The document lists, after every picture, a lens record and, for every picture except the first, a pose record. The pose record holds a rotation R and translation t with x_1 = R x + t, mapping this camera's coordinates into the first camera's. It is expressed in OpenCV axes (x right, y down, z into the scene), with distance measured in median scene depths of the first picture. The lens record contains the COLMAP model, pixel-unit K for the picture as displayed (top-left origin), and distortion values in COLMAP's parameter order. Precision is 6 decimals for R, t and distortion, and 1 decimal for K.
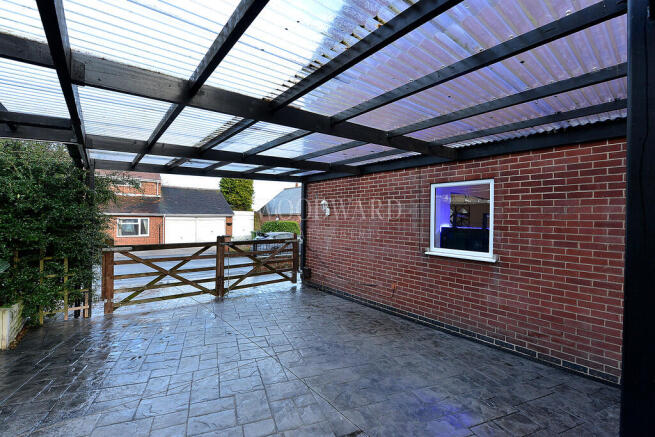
lens RADIAL K [[295.7, 0, 330.0], [0, 295.7, 218.1], [0, 0, 1]] dist [-0.000009, -0.000107]
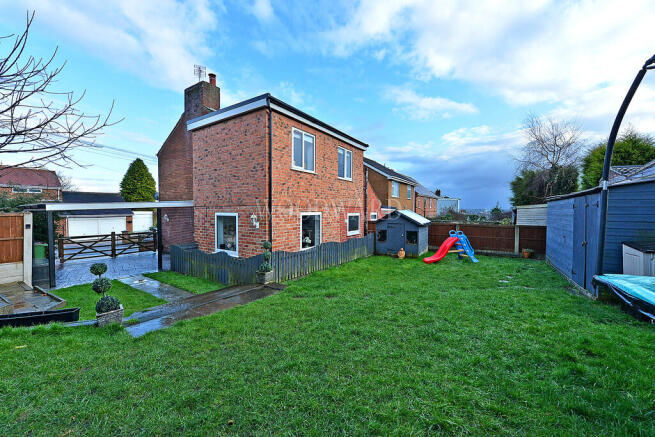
lens RADIAL K [[258.6, 0, 327.9], [0, 258.6, 216.3], [0, 0, 1]] dist [-0.014097, -0.000294]
pose [[0.950987, -0.017182, 0.308752, 0.700307], [0.011556, 0.999732, 0.020043, -0.092989], [-0.309014, -0.015493, 0.950931, -1.633884]]
